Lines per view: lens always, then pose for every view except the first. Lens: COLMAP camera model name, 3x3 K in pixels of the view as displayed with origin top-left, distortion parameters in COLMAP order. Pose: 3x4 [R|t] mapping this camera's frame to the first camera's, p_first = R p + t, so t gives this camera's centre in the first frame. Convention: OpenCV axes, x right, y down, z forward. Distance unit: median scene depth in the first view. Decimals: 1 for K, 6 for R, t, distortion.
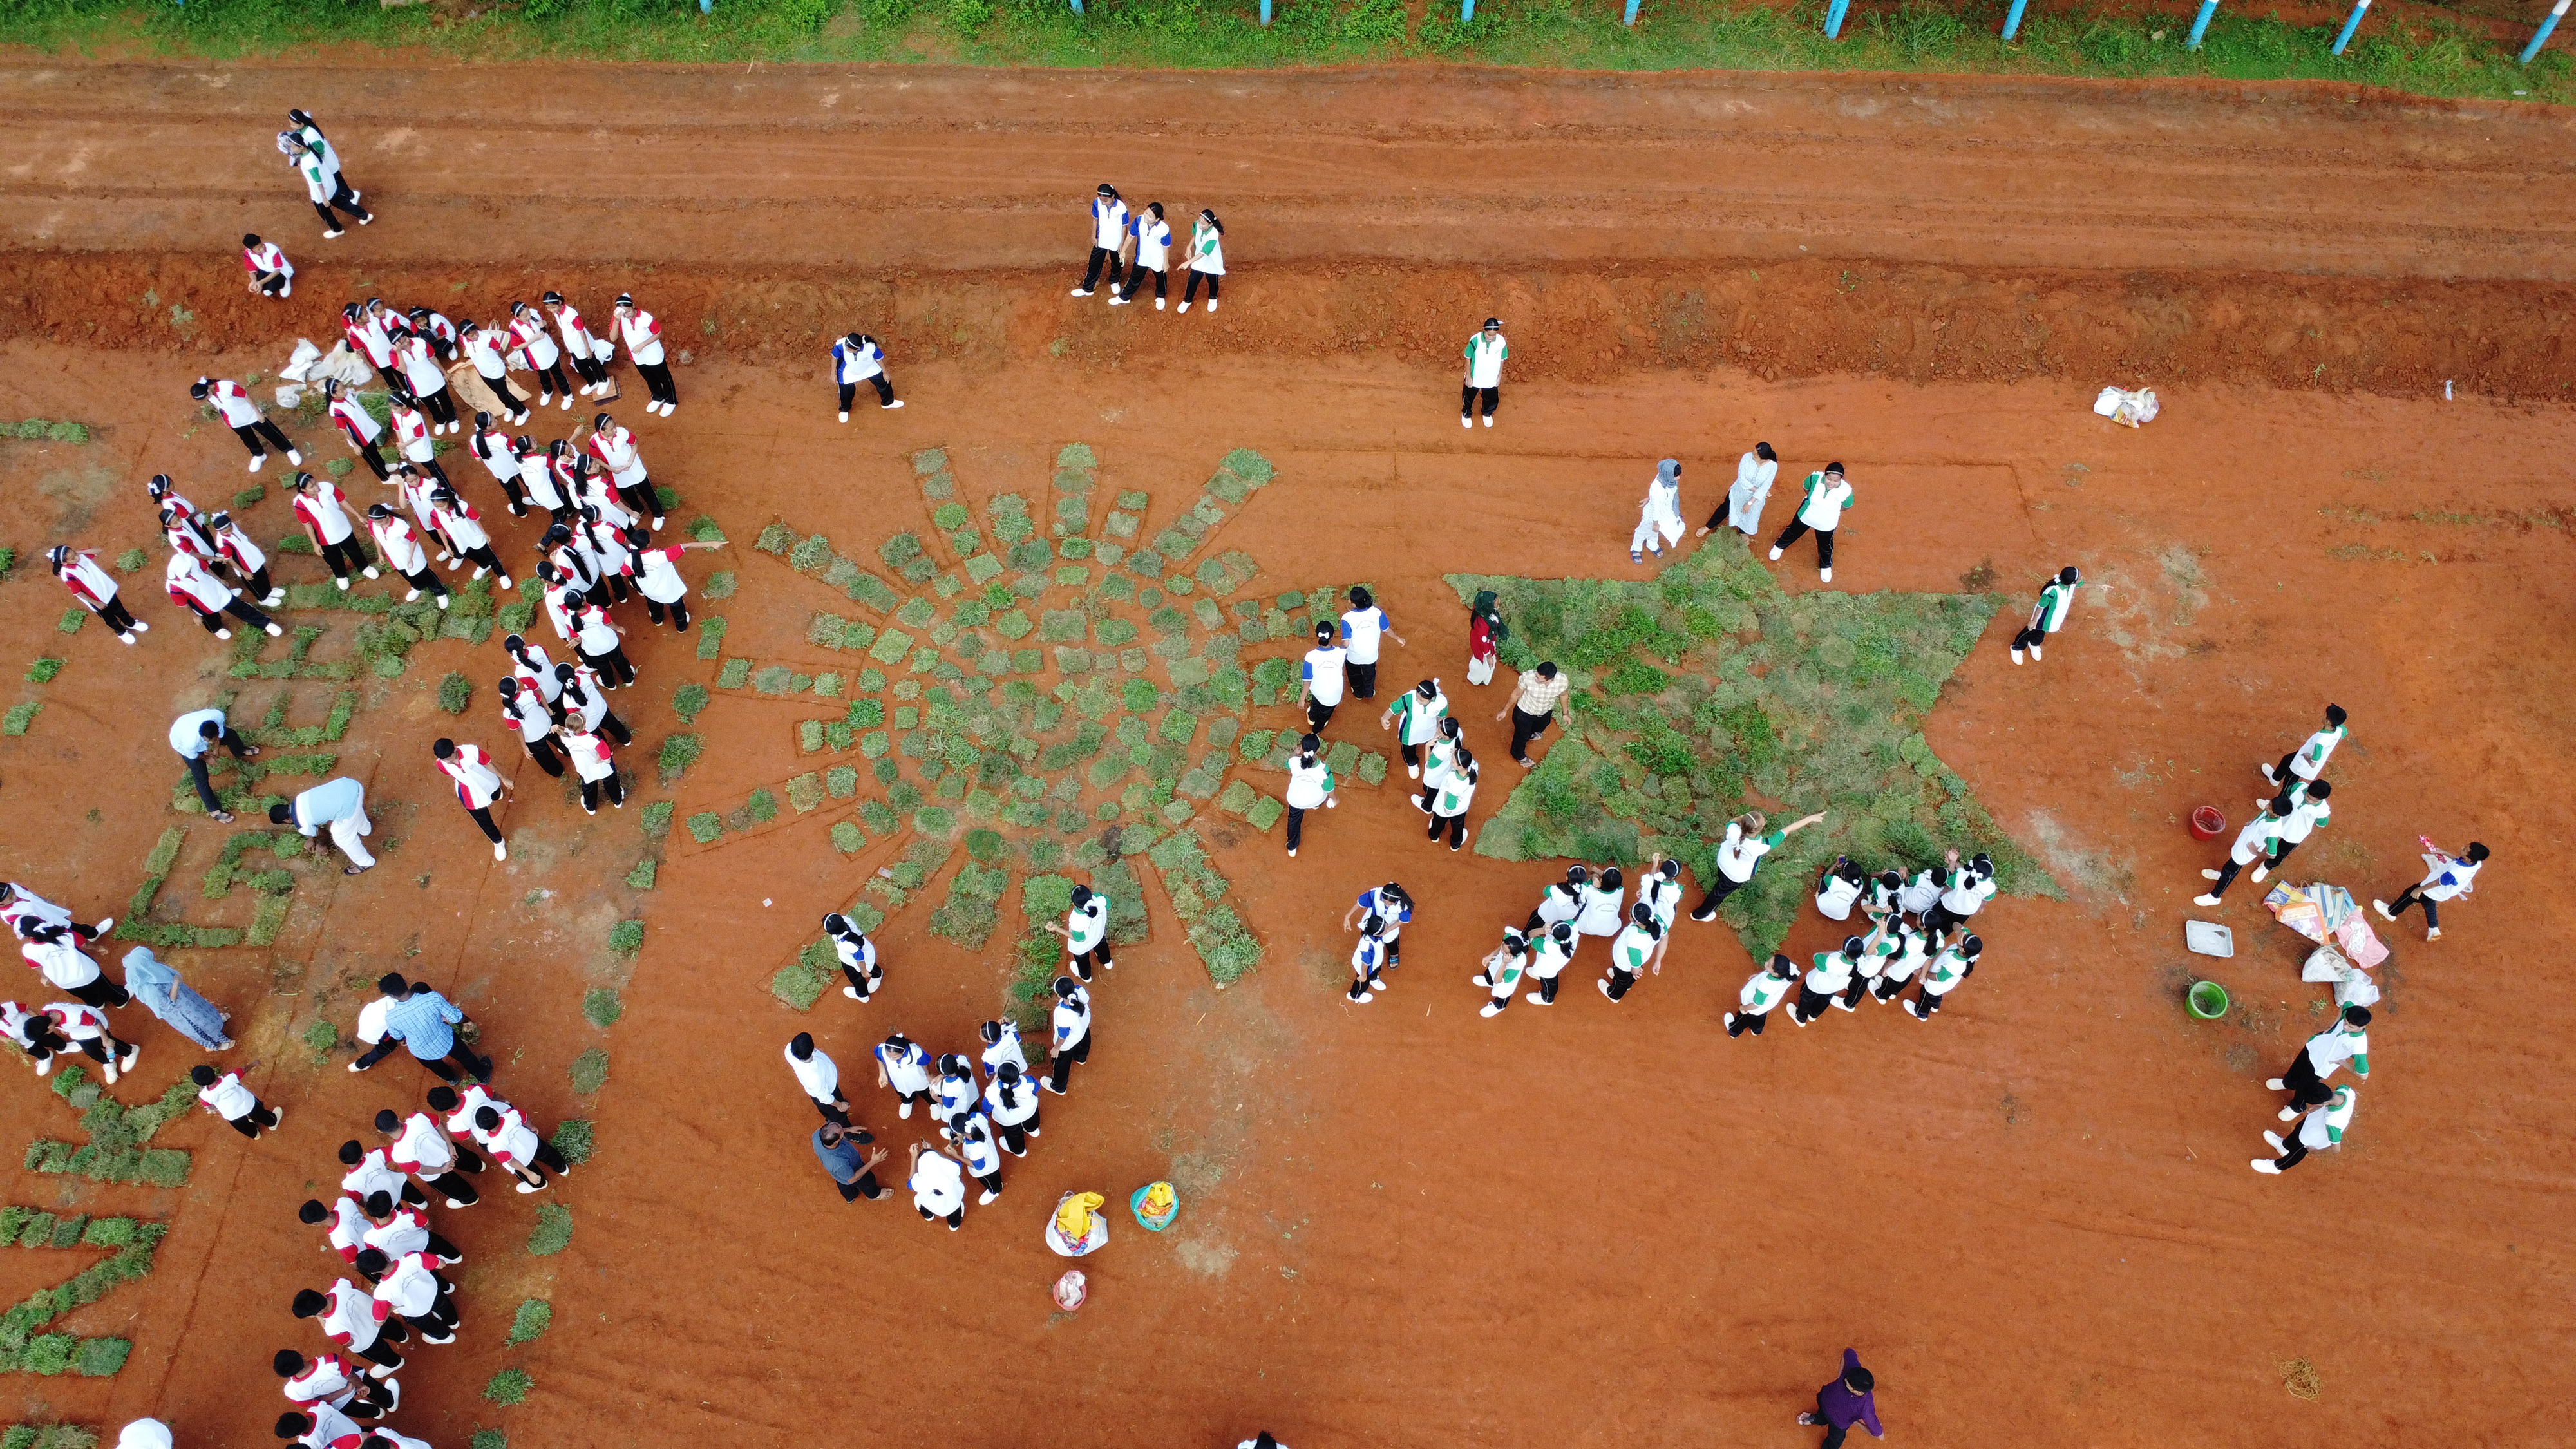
lens RADIAL K [[1860.4, 0, 1290.6], [0, 1860.4, 719.4], [0, 0, 1]] dist [-0.037118, 0.006433]
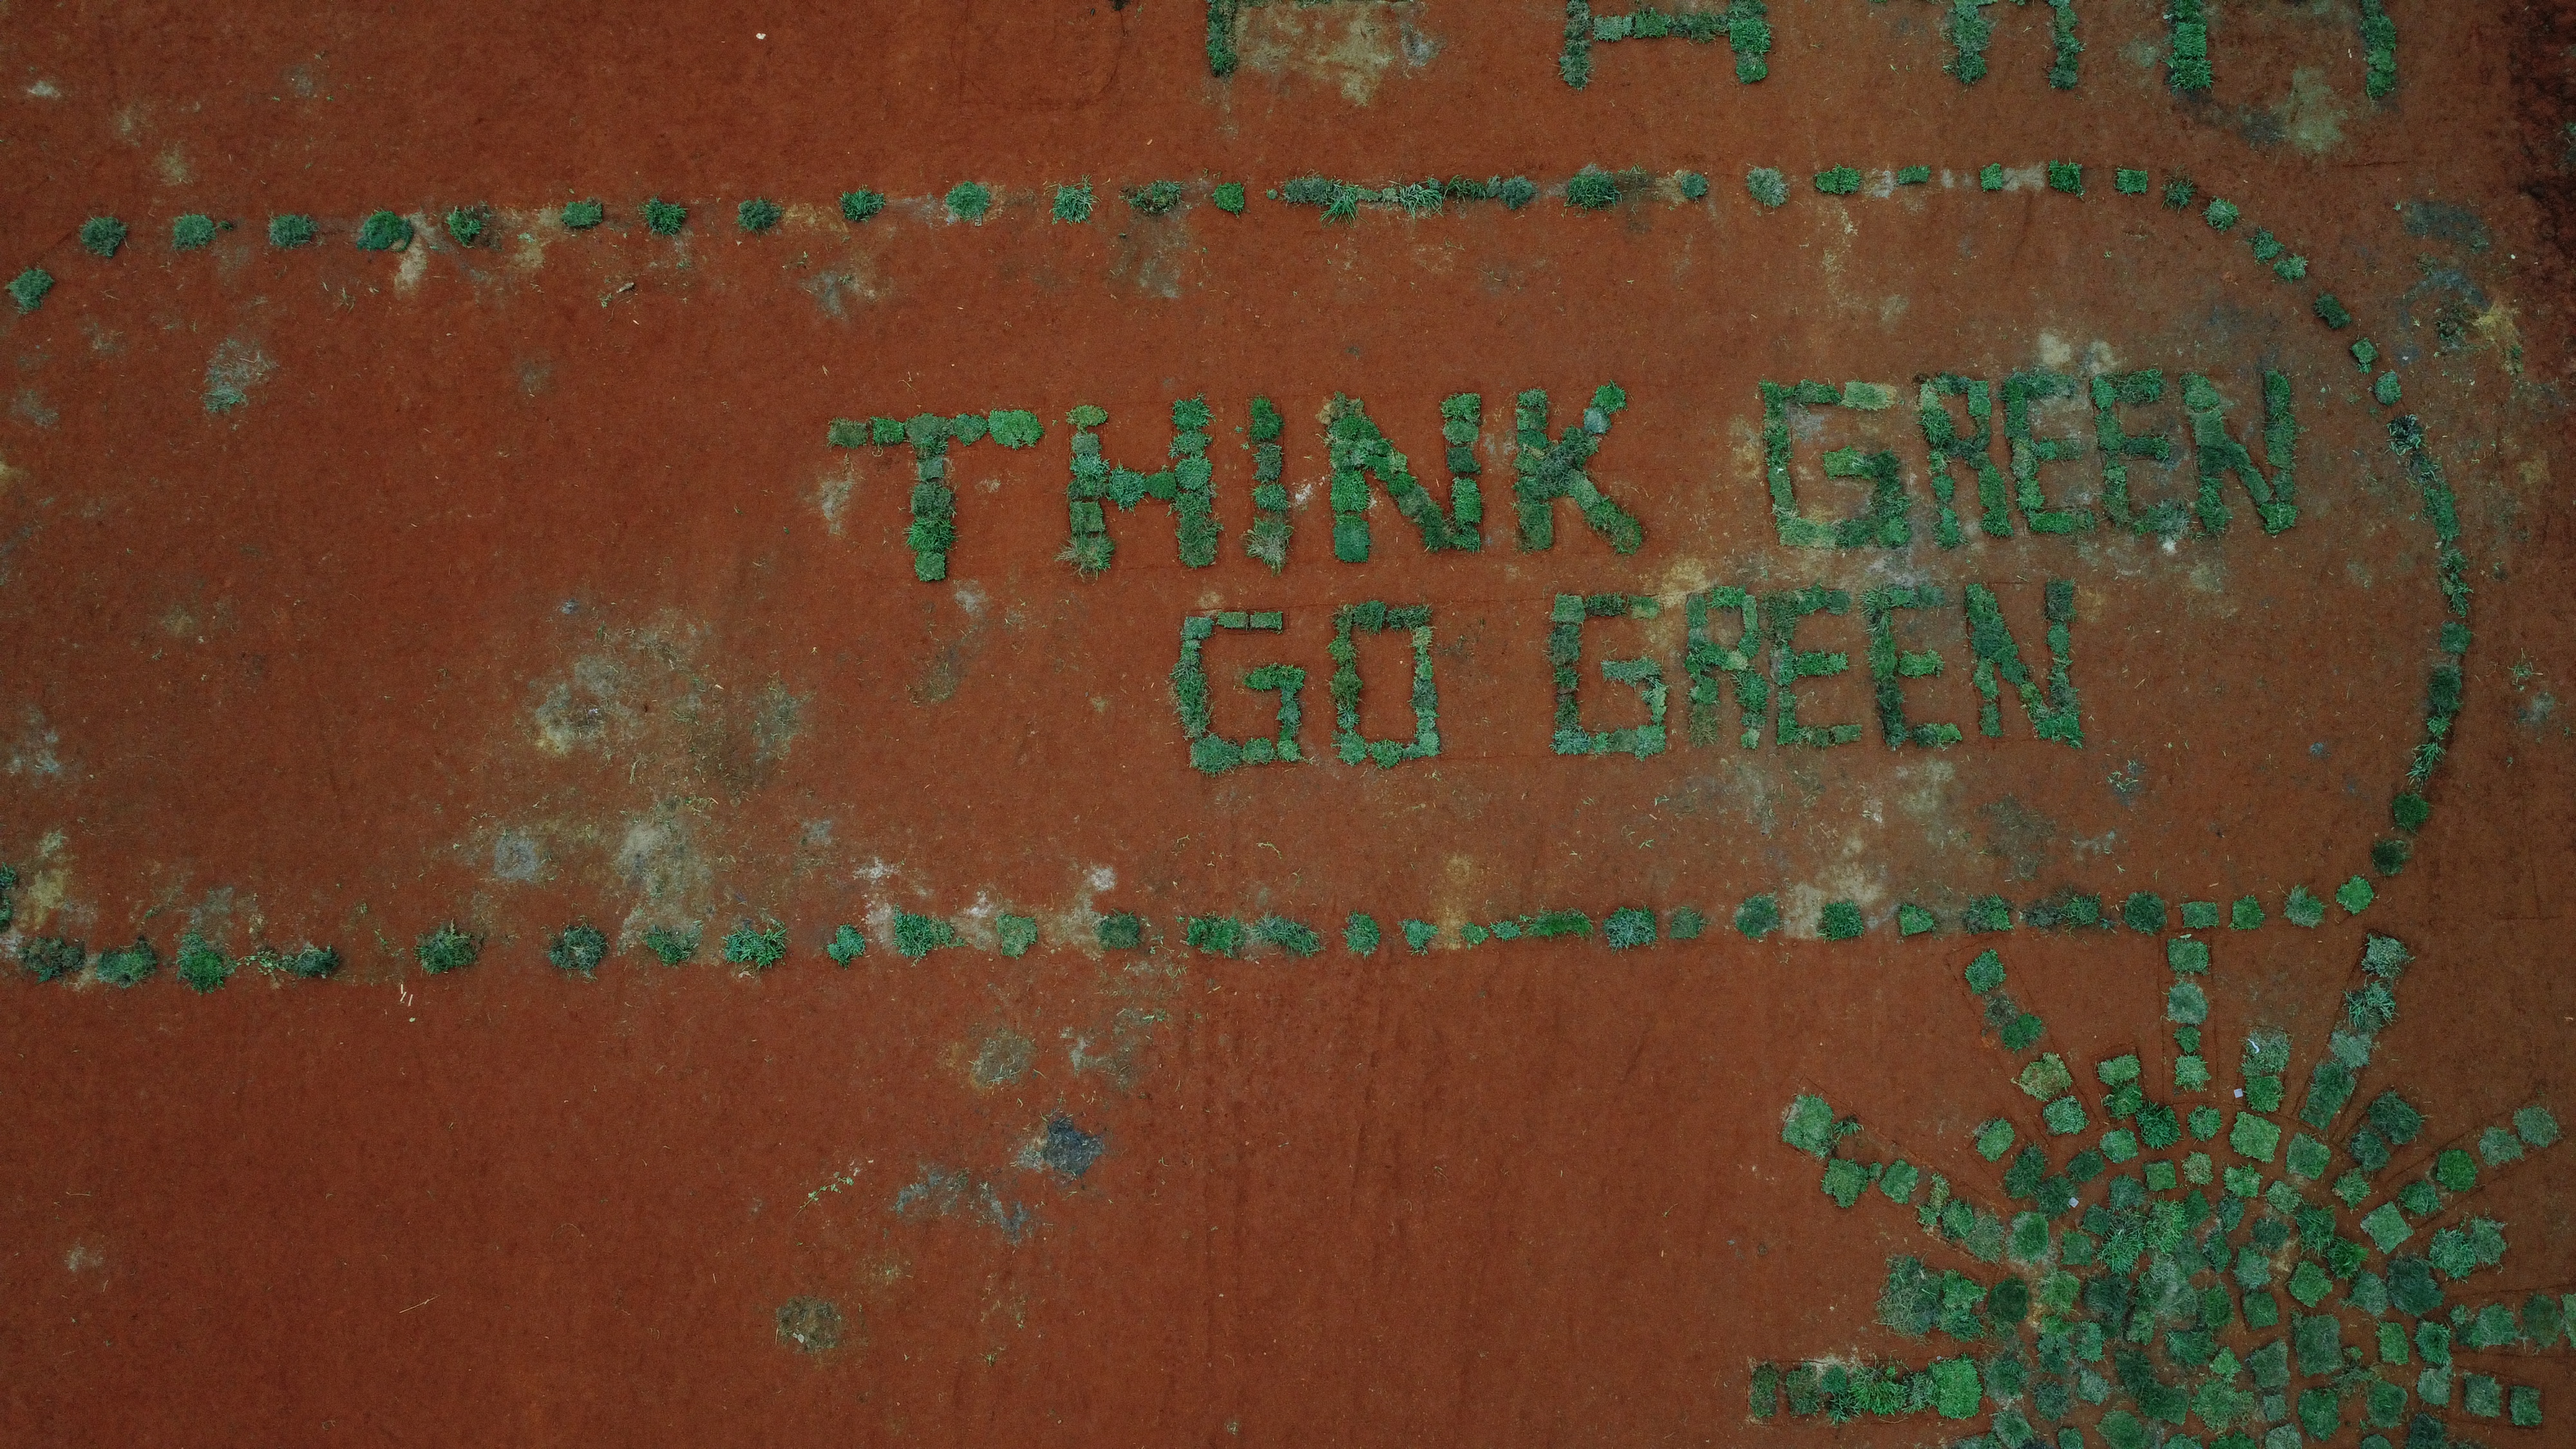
lens RADIAL K [[1860.4, 0, 1273.5], [0, 1860.4, 702.8], [0, 0, 1]] dist [-0.037118, 0.006433]
pose [[0.075795, 0.981545, -0.175569, -0.282902], [-0.850037, 0.155648, 0.503200, -0.105331], [0.521241, 0.111100, 0.846147, 0.059758]]
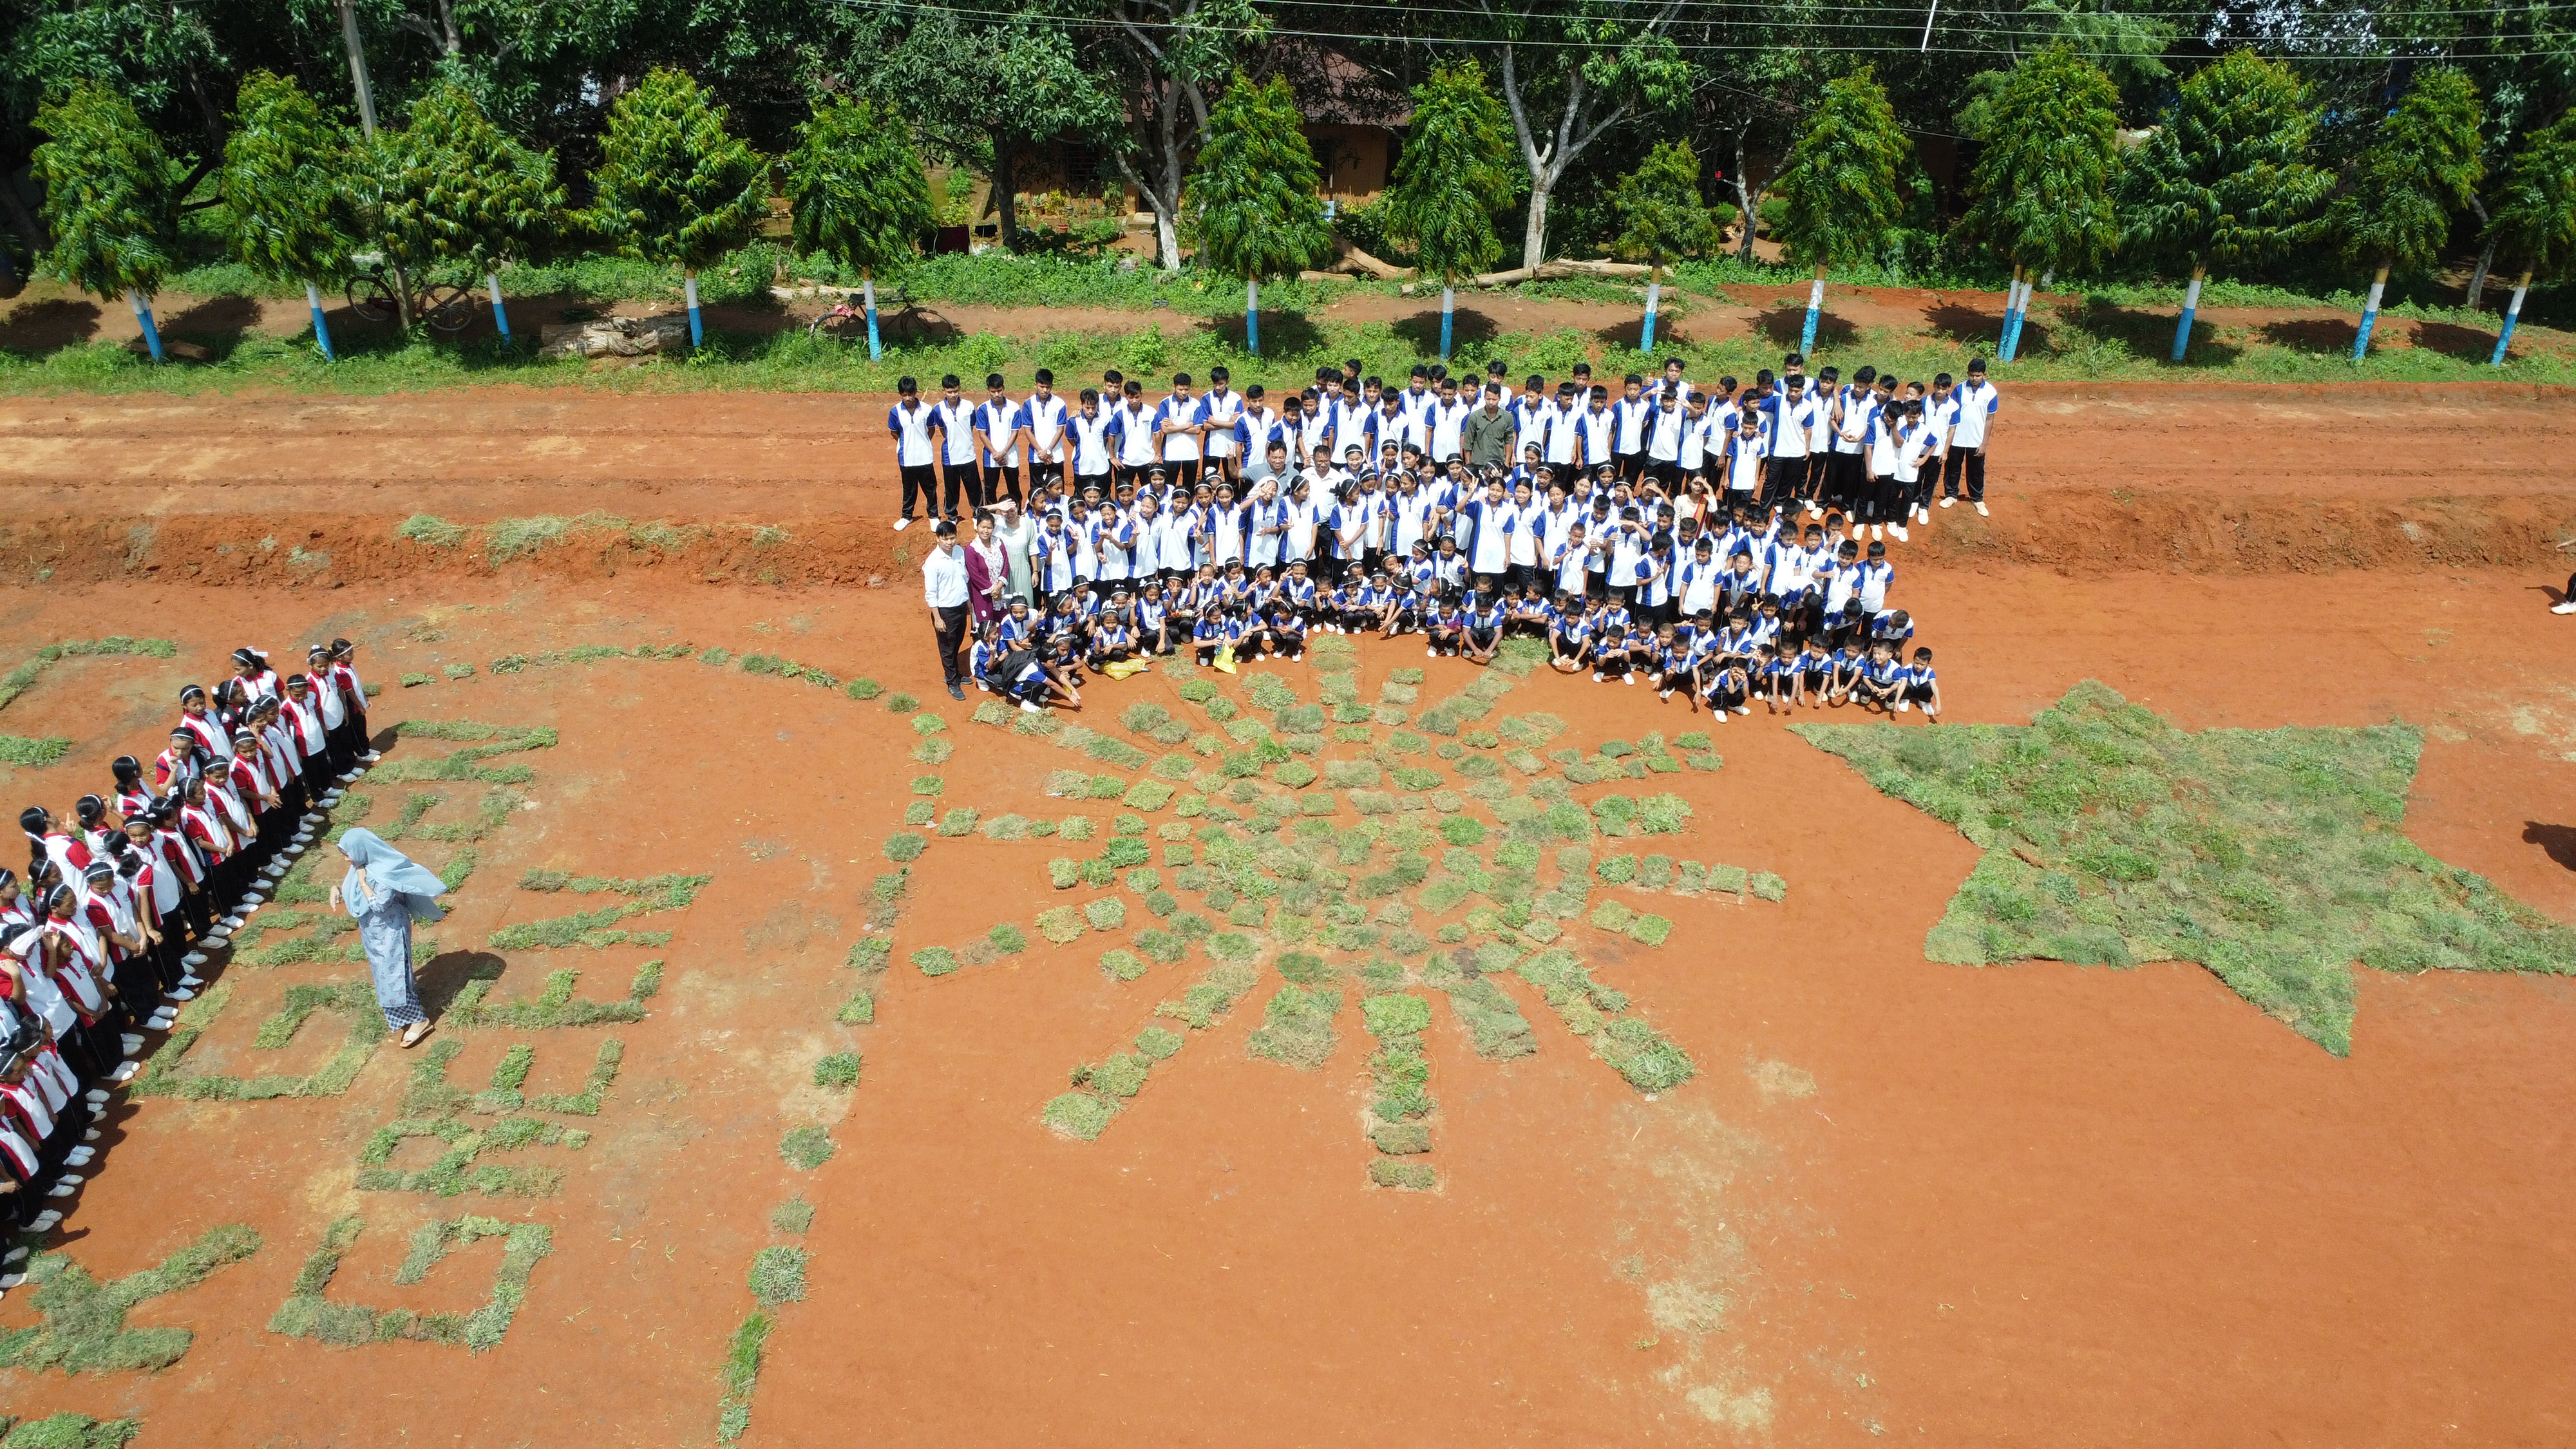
lens RADIAL K [[1860.4, 0, 1285.4], [0, 1860.4, 734.3], [0, 0, 1]] dist [-0.037118, 0.006433]
pose [[0.998738, -0.035249, 0.035789, -0.176585], [0.047132, 0.904015, -0.424894, 0.276179], [-0.017377, 0.426045, 0.904535, 0.240188]]
